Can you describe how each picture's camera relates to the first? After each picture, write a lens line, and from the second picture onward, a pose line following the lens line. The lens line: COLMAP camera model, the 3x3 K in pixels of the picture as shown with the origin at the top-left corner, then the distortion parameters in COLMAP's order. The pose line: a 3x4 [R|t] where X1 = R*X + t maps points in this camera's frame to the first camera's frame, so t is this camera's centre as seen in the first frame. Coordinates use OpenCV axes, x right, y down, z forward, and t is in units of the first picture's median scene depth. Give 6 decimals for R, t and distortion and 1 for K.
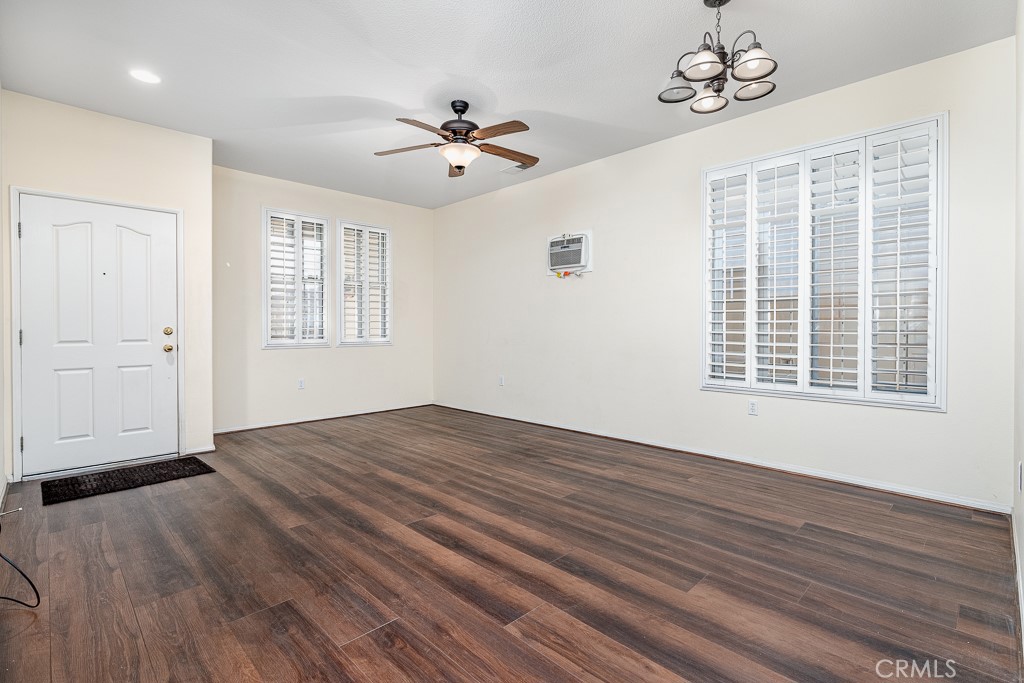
lens RADIAL K [[470.5, 0, 512.1], [0, 470.5, 325.8], [0, 0, 1]] dist [0.000744, 0.000178]
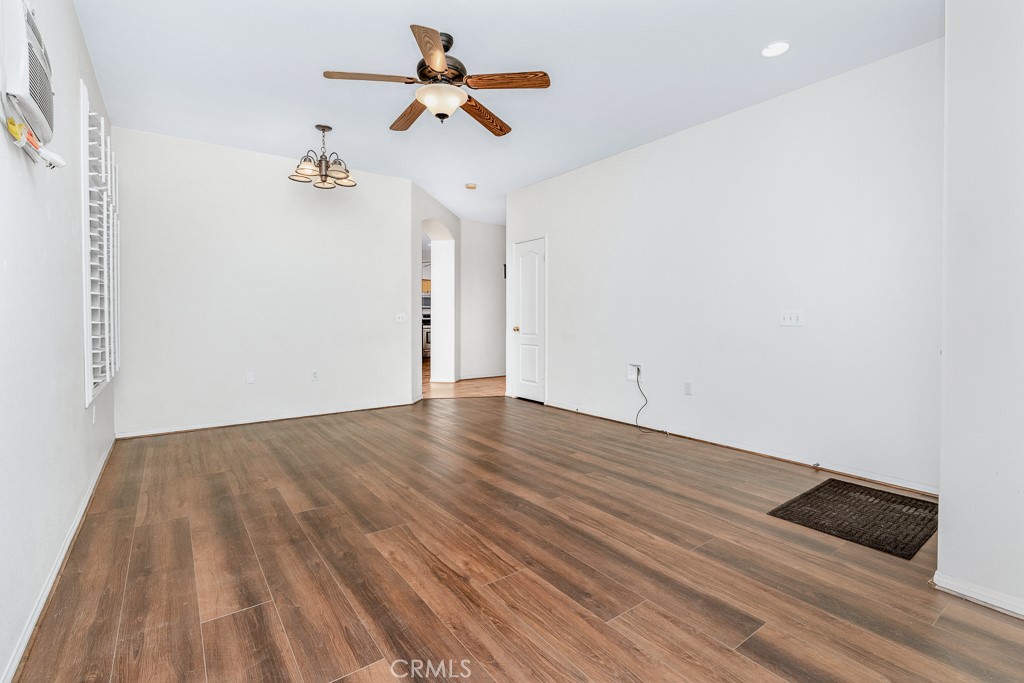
lens RADIAL K [[470.5, 0, 512.1], [0, 470.5, 325.8], [0, 0, 1]] dist [0.000744, 0.000178]
pose [[-0.989472, -0.000644, 0.144723, -0.364143], [0.001189, 0.999920, 0.012584, 0.009469], [-0.144720, 0.012623, -0.989392, 1.871653]]
